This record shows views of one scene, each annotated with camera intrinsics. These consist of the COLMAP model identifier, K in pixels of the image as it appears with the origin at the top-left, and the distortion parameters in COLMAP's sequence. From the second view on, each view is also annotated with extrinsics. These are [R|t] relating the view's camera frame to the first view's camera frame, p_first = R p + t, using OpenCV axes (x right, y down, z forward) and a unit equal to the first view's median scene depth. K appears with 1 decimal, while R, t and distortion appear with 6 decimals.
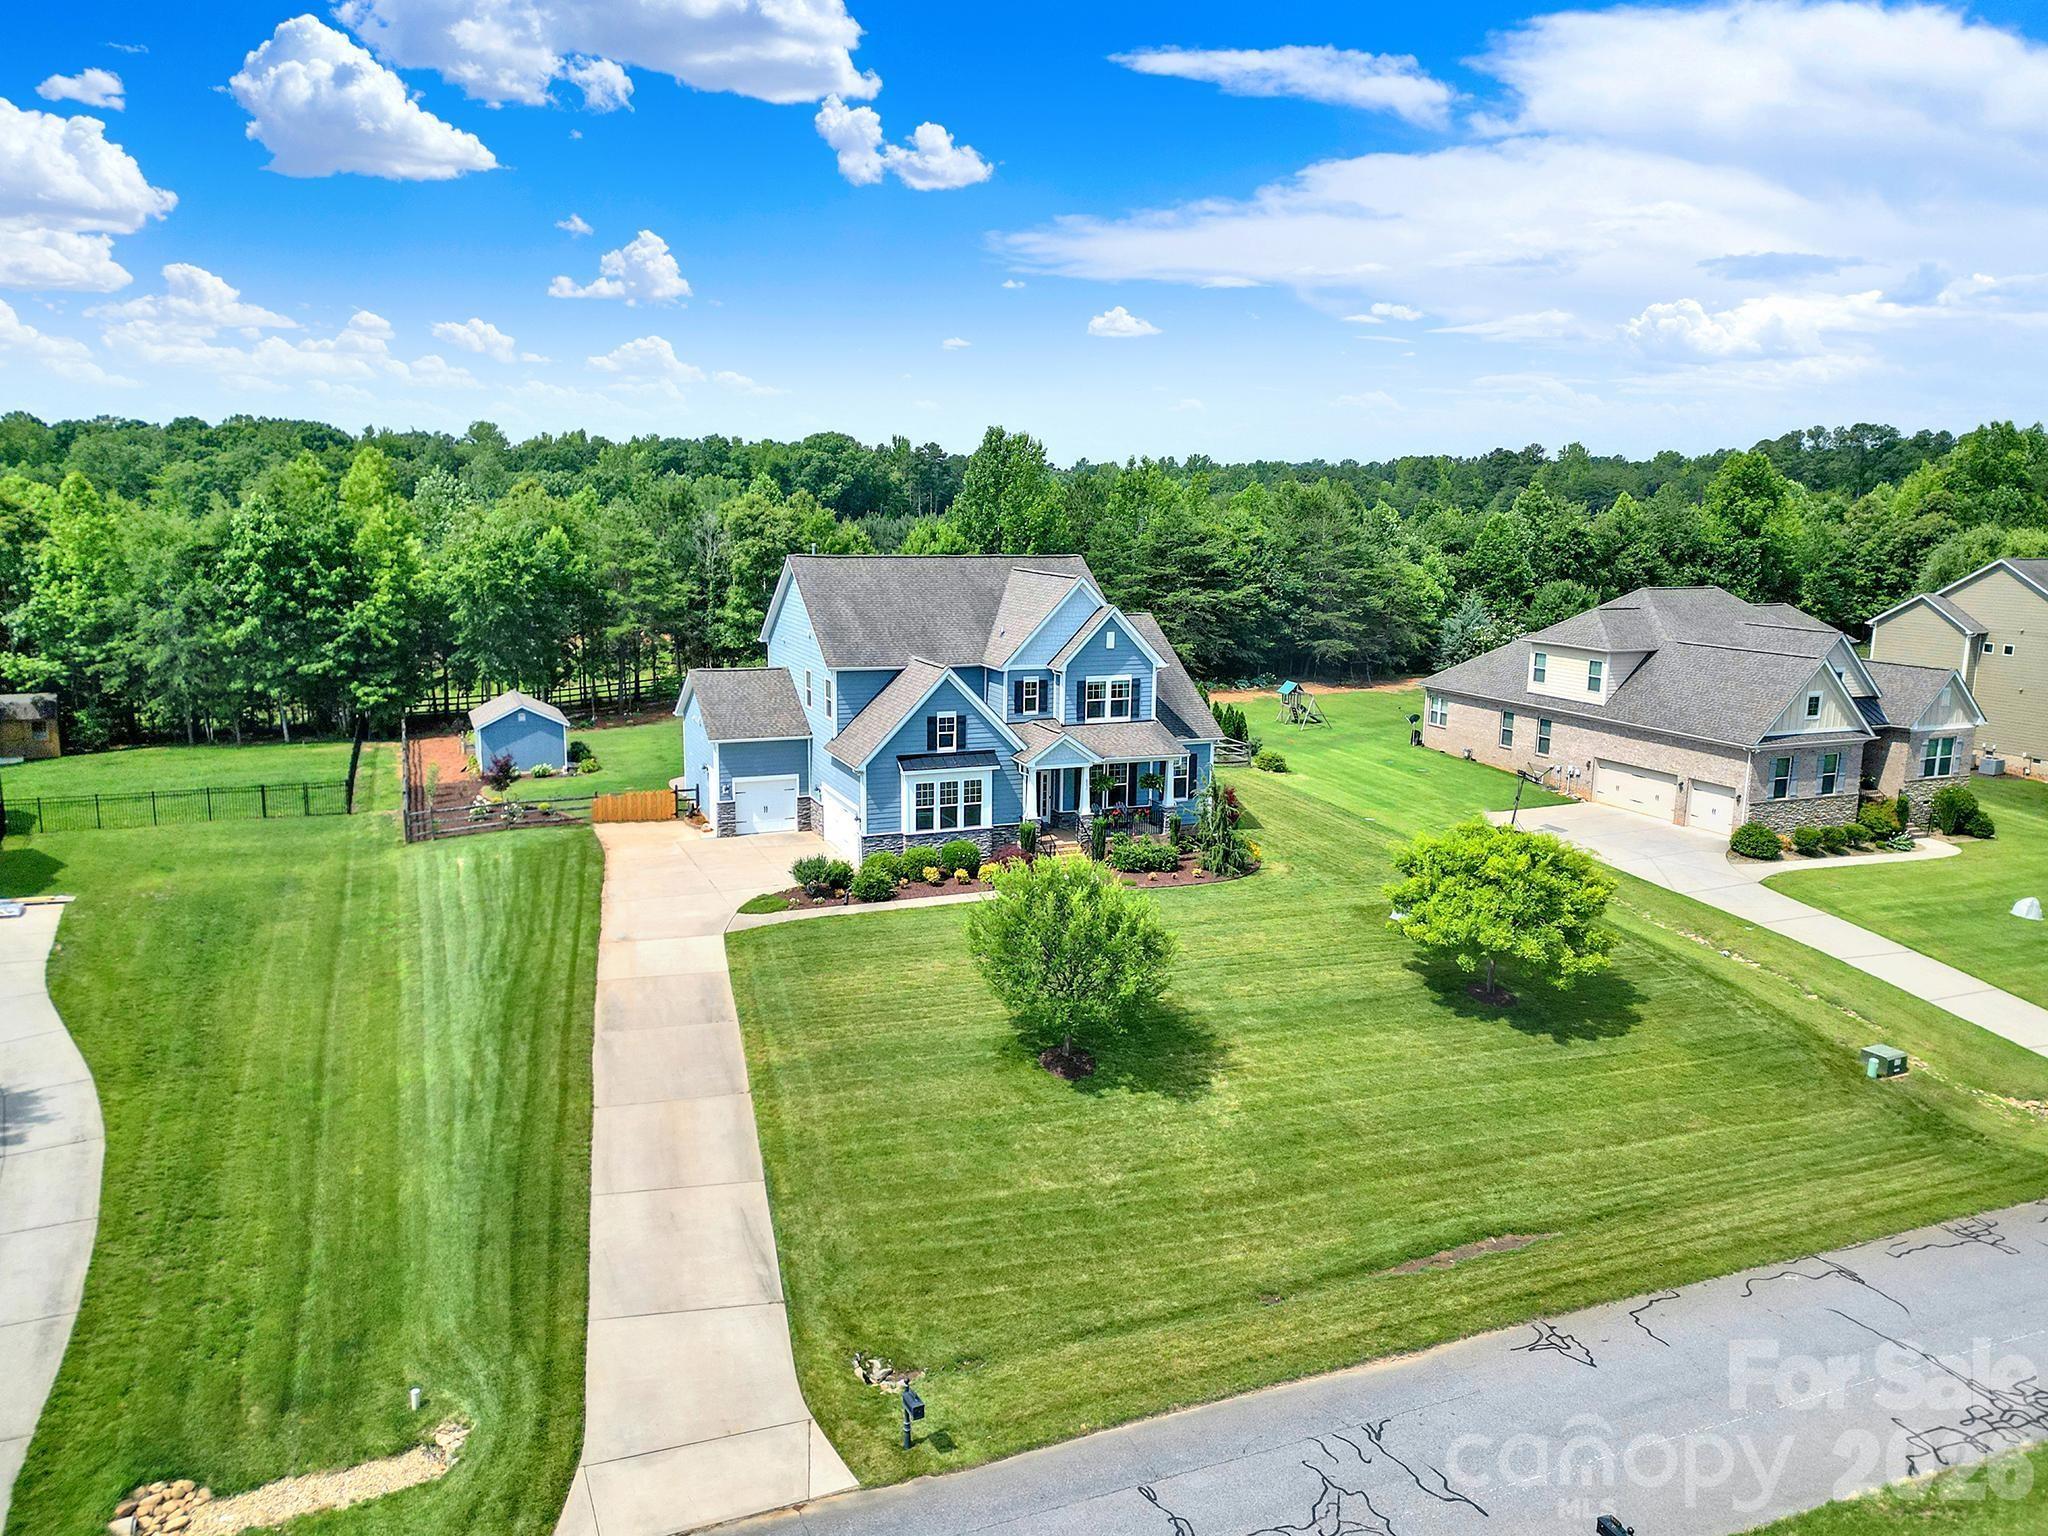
lens RADIAL K [[1454.3, 0, 1021.3], [0, 1454.3, 761.6], [0, 0, 1]] dist [0.007180, -0.003367]
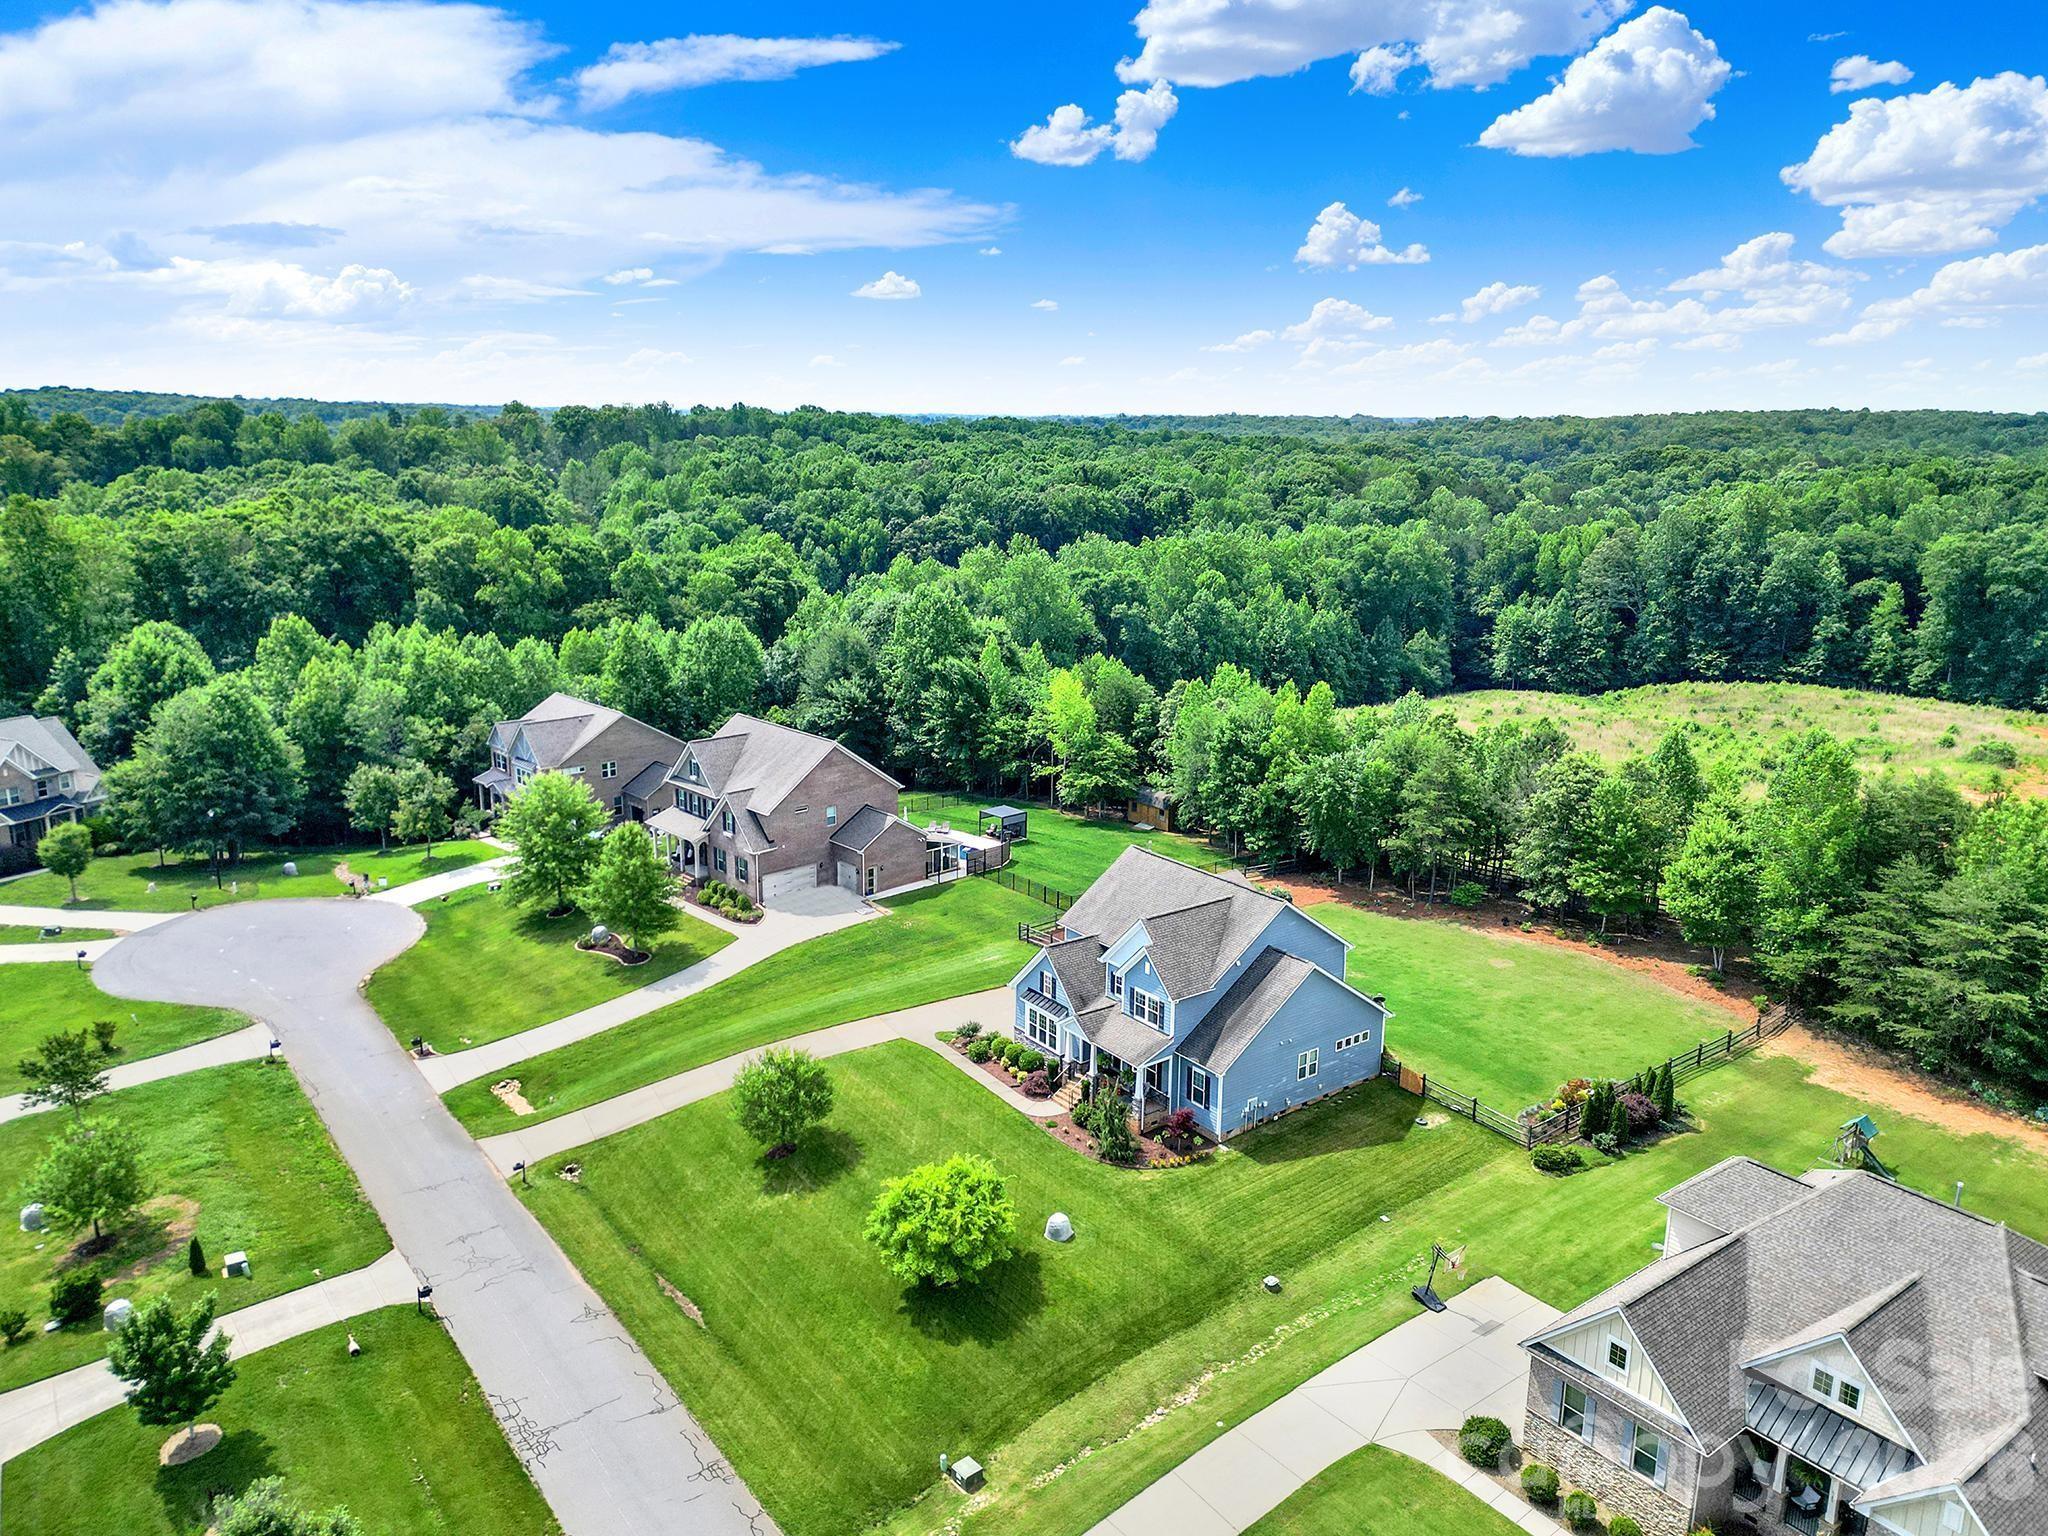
lens RADIAL K [[1454.3, 0, 1025.0], [0, 1454.3, 767.9], [0, 0, 1]] dist [0.007180, -0.003367]
pose [[0.247304, 0.221026, -0.943392, 1.523581], [-0.175479, 0.967751, 0.180732, -0.584646], [0.952915, 0.120850, 0.278114, 0.553078]]
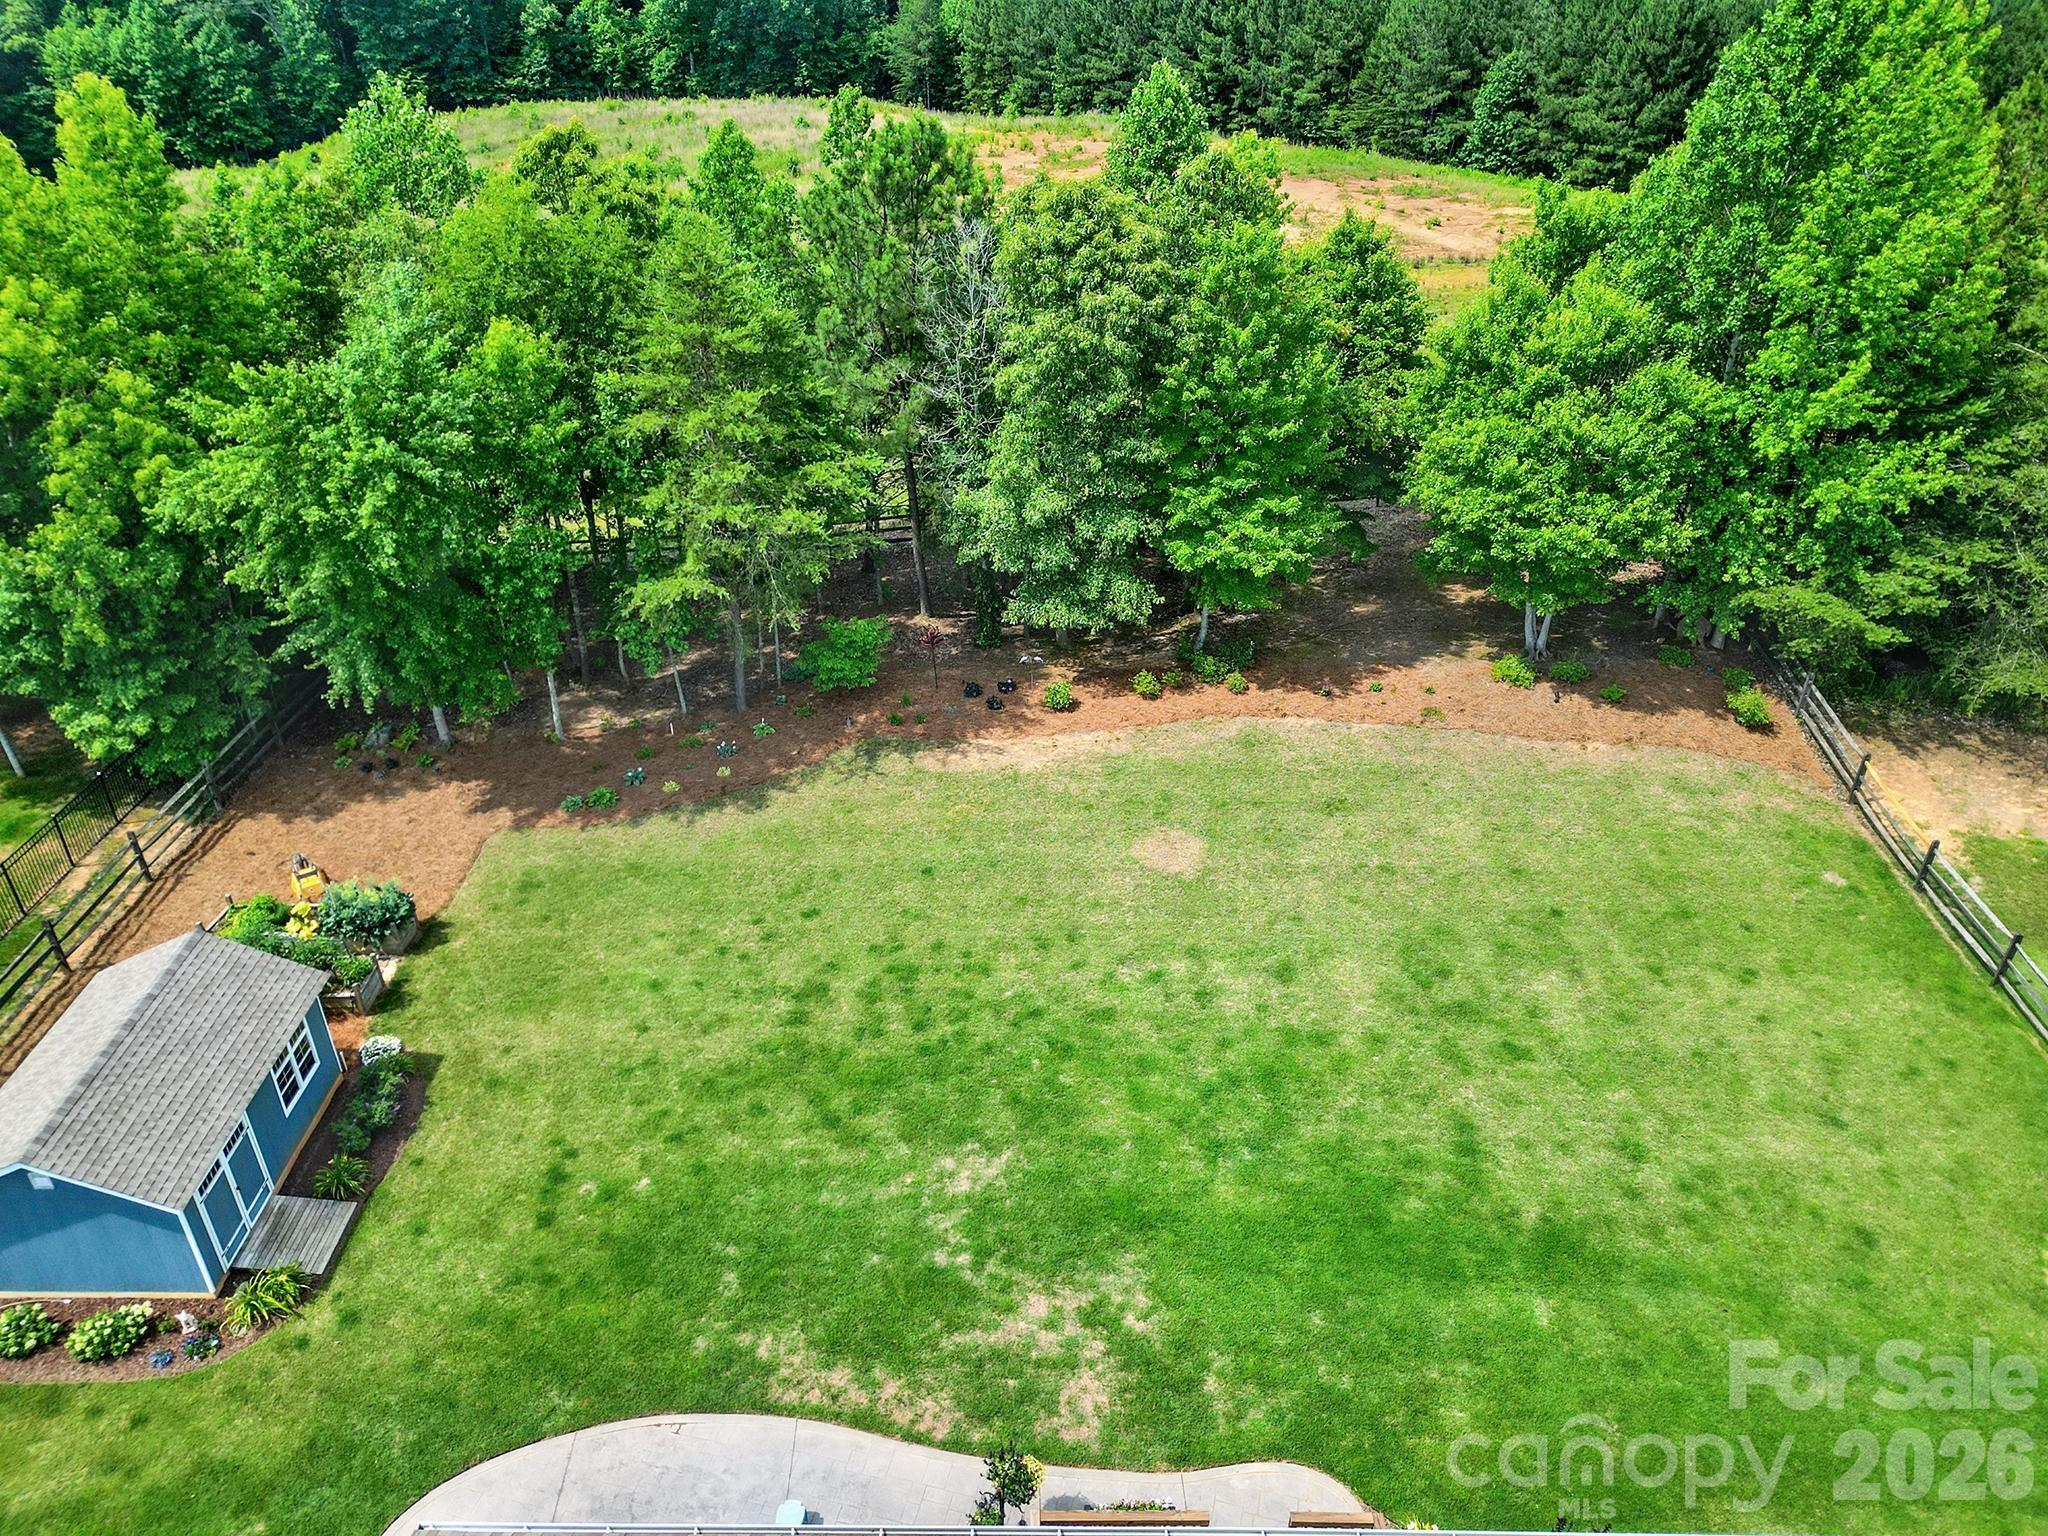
lens RADIAL K [[1454.3, 0, 1015.2], [0, 1454.3, 768.0], [0, 0, 1]] dist [0.007180, -0.003367]
pose [[0.918602, 0.211204, -0.334012, -0.080822], [-0.069258, 0.918163, 0.390103, -0.359572], [0.389069, -0.335217, 0.858053, 1.203967]]
